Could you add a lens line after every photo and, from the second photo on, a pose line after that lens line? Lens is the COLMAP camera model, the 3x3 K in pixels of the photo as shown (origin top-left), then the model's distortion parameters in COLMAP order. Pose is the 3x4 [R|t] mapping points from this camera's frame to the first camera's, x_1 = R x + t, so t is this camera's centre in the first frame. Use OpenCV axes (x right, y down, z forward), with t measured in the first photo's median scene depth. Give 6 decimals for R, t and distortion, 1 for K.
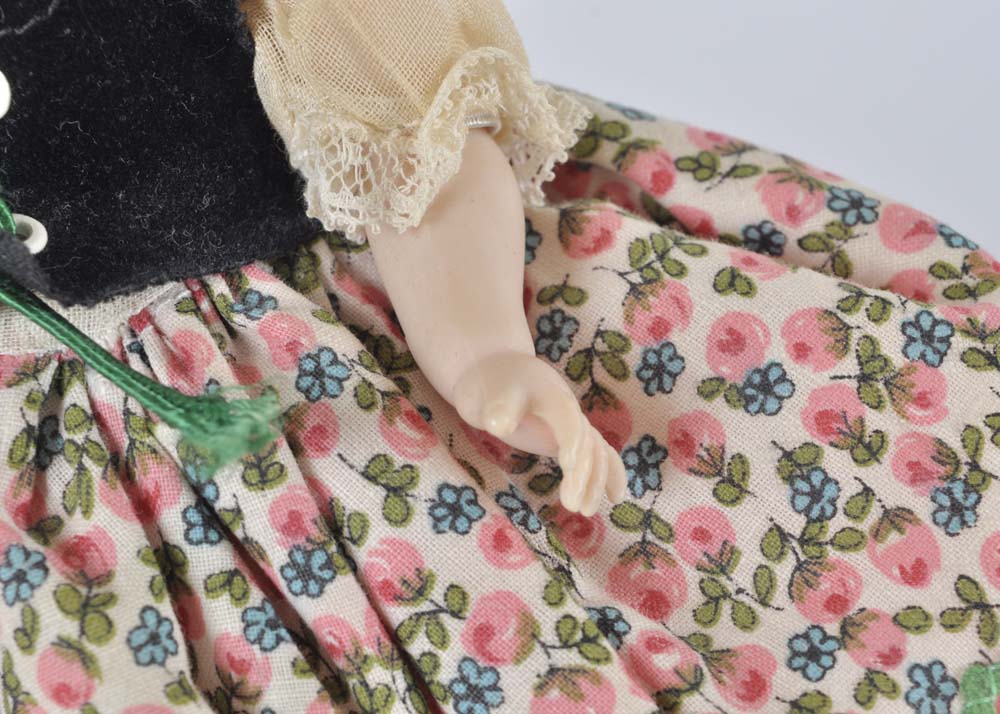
lens RADIAL K [[2380.6, 0, 500.0], [0, 2380.6, 357.0], [0, 0, 1]] dist [0.084759, 0.114795]
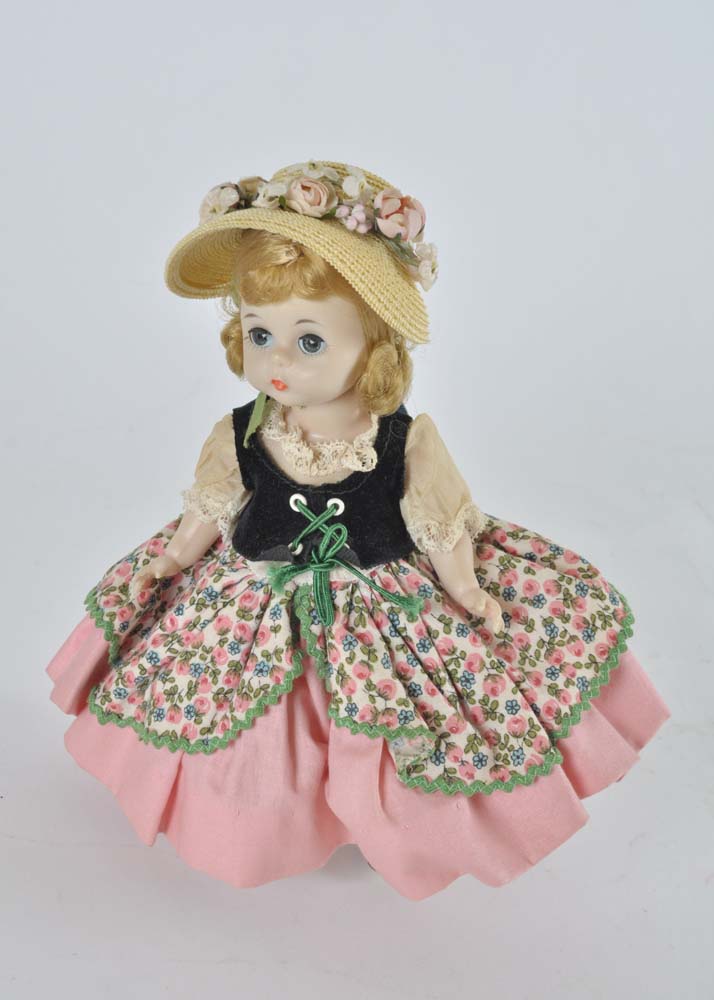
lens RADIAL K [[1610.9, 0, 357.0], [0, 1610.9, 500.0], [0, 0, 1]] dist [0.004346, -0.014771]
pose [[0.973730, 0.062693, 0.218904, -0.716532], [-0.056782, 0.997834, -0.033199, -0.043810], [-0.220511, 0.019898, 0.975181, -1.356510]]
